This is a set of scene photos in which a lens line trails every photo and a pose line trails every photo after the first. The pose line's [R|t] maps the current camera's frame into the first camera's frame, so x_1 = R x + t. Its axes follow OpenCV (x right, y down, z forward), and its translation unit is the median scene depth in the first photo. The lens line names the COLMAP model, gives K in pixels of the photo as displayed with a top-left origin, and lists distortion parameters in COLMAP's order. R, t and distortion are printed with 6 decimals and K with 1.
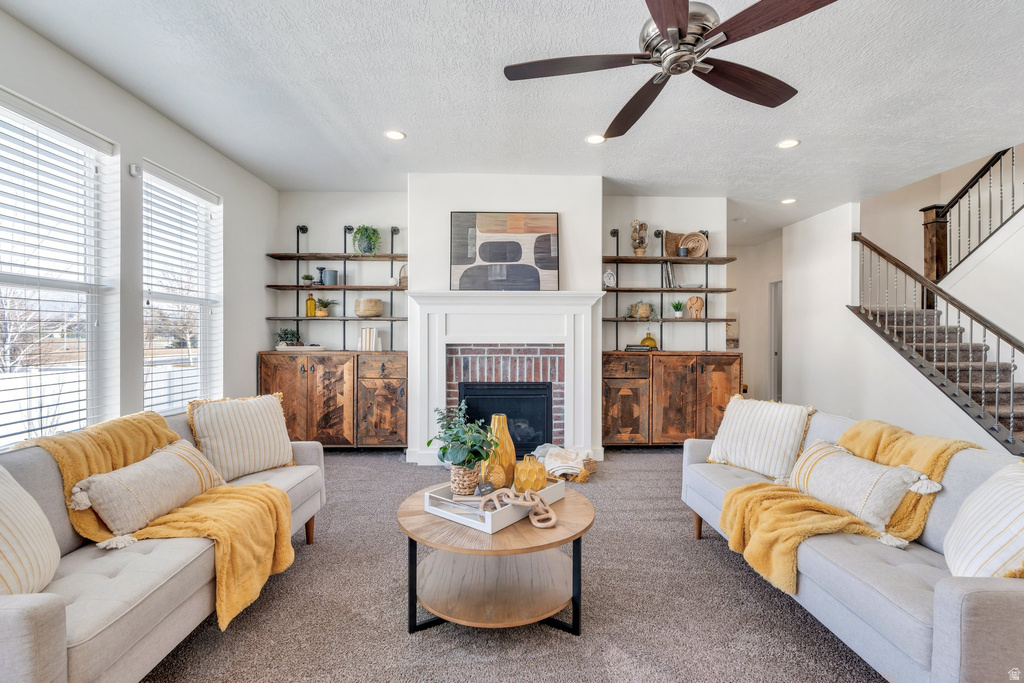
lens RADIAL K [[460.9, 0, 513.5], [0, 460.9, 344.7], [0, 0, 1]] dist [-0.005124, 0.001798]
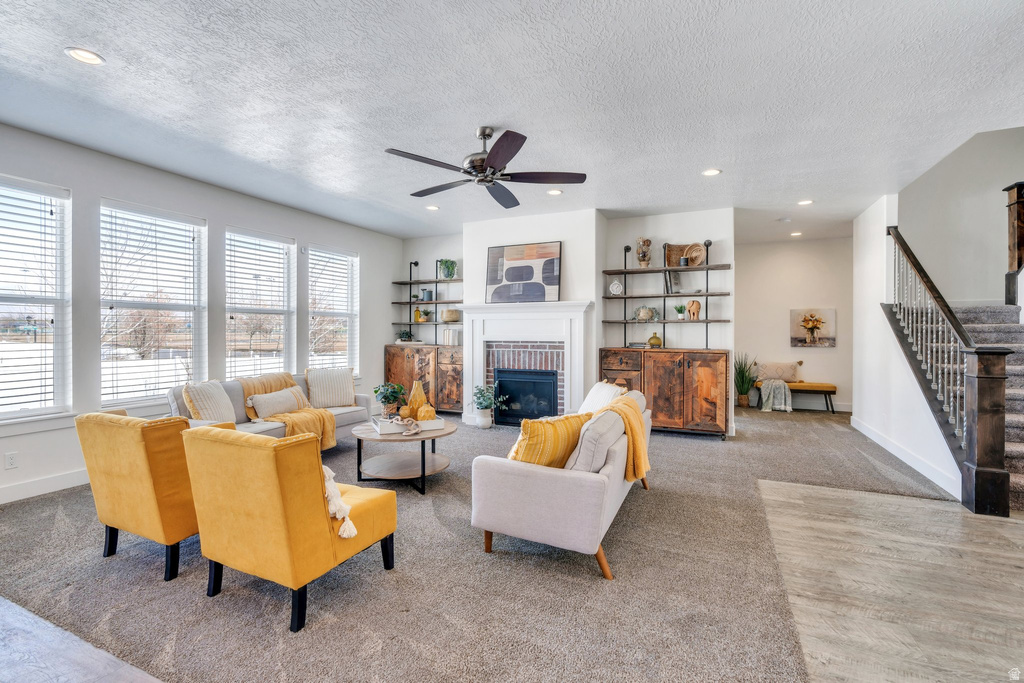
lens RADIAL K [[460.9, 0, 510.3], [0, 460.9, 338.7], [0, 0, 1]] dist [-0.005124, 0.001798]
pose [[0.895081, 0.005203, -0.445874, 0.533382], [-0.006127, 0.999981, -0.000630, -0.007598], [0.445862, 0.003296, 0.895096, -0.225412]]
